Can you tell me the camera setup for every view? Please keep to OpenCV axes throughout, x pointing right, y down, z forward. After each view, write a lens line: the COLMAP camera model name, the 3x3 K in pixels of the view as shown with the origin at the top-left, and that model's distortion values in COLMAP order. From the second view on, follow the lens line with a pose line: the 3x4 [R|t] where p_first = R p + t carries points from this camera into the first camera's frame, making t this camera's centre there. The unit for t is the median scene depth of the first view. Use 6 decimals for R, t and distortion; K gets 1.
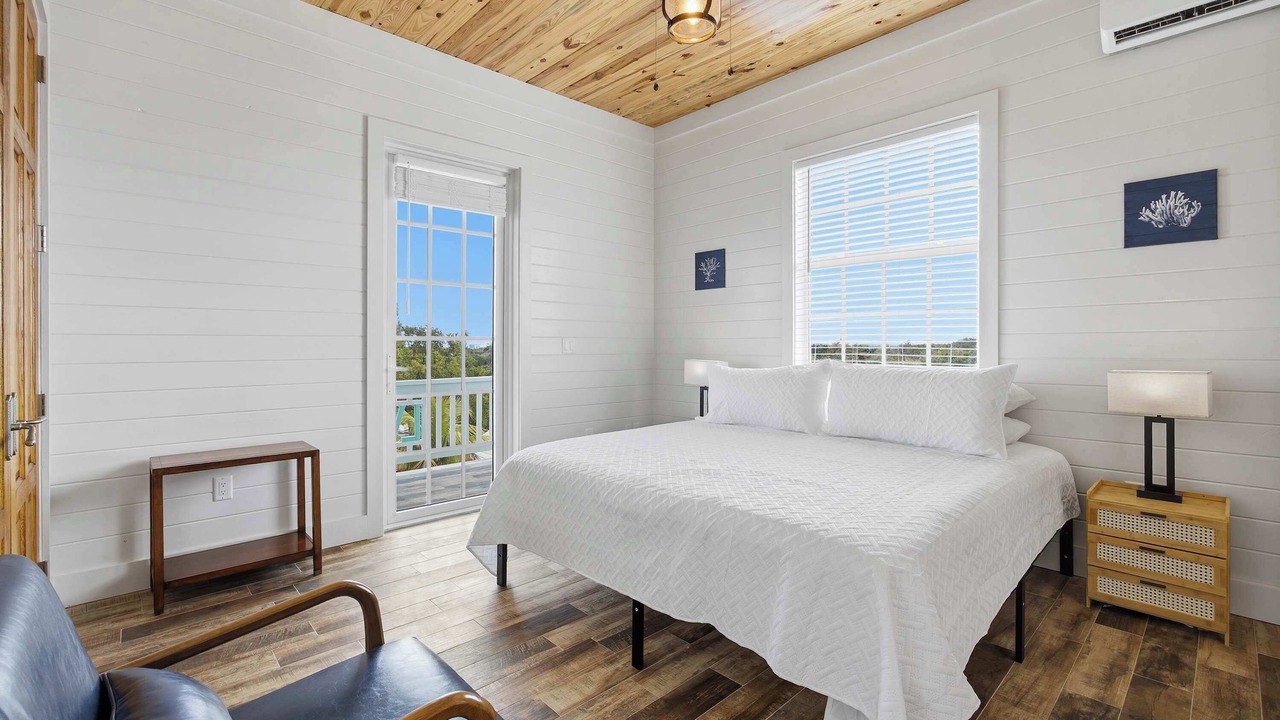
lens RADIAL K [[557.9, 0, 638.5], [0, 557.9, 351.9], [0, 0, 1]] dist [-0.001429, -0.000014]
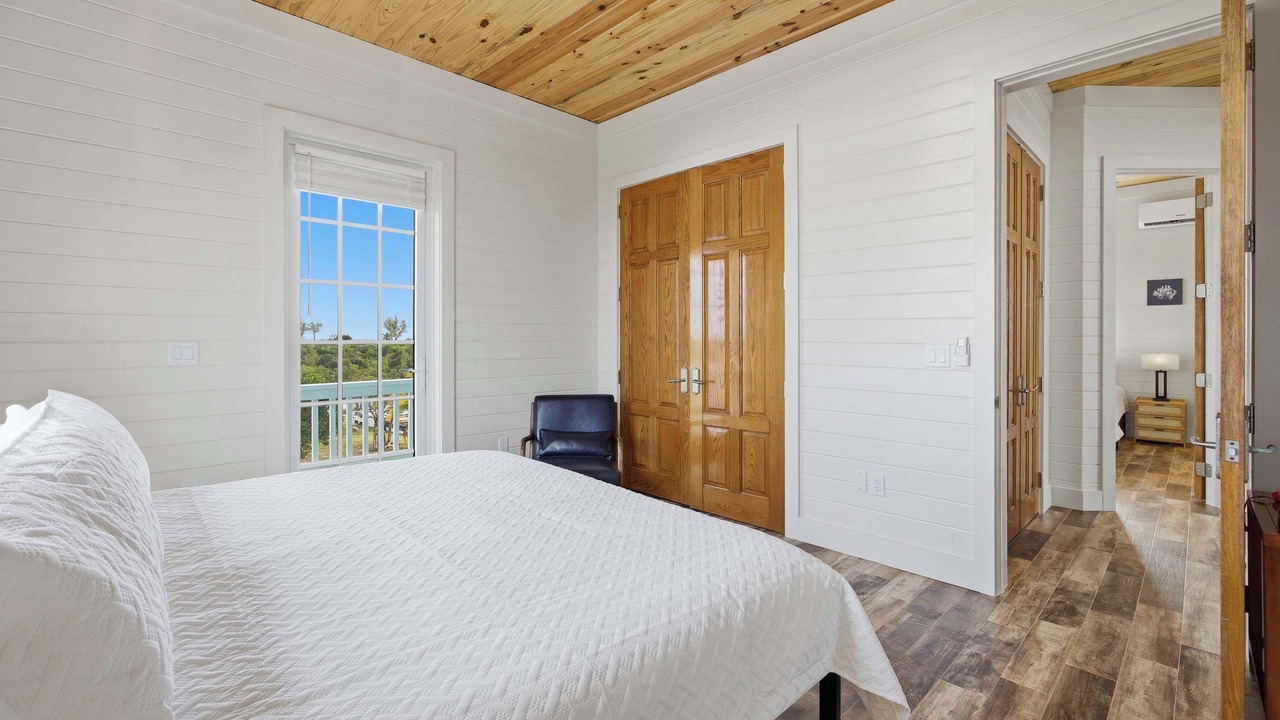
lens RADIAL K [[558.6, 0, 641.4], [0, 558.6, 351.8], [0, 0, 1]] dist [0.000090, -0.000041]
pose [[0.999844, 0.001576, 0.017601, -1.611977], [-0.001561, 0.999998, -0.000885, 0.031402], [-0.017603, 0.000858, 0.999845, -1.642456]]
